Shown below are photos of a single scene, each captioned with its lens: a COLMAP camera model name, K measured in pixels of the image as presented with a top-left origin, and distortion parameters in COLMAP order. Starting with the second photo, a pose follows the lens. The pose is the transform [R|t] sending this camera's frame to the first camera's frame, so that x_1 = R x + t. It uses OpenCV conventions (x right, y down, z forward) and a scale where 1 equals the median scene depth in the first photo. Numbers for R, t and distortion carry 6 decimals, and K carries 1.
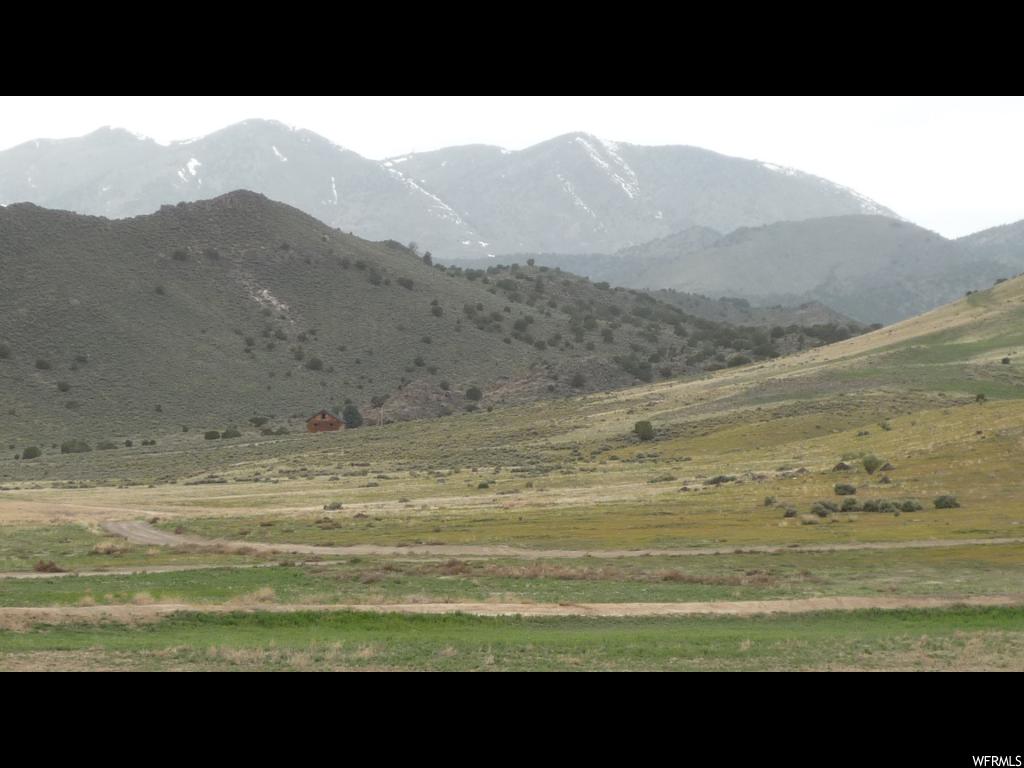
lens RADIAL K [[4277.8, 0, 511.7], [0, 4277.8, 384.1], [0, 0, 1]] dist [0.285643, 0.000000]
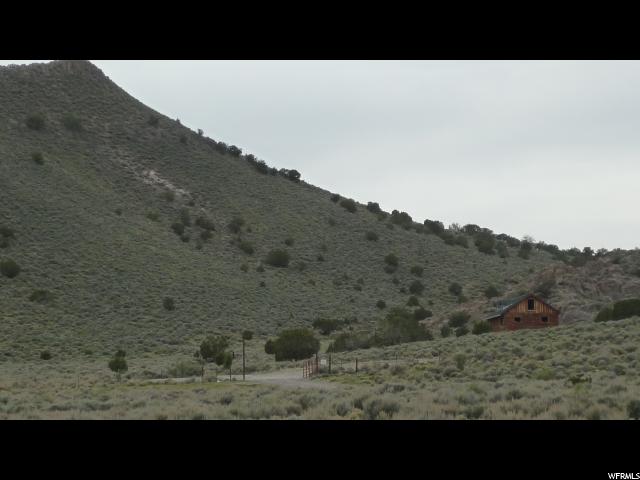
lens RADIAL K [[2673.6, 0, 320.3], [0, 2673.6, 240.2], [0, 0, 1]] dist [0.285643, 0.000000]
pose [[0.982338, 0.004058, 0.187072, -0.115658], [0.005886, 0.998600, -0.052570, 0.014629], [-0.187024, 0.052743, 0.980939, 0.539646]]
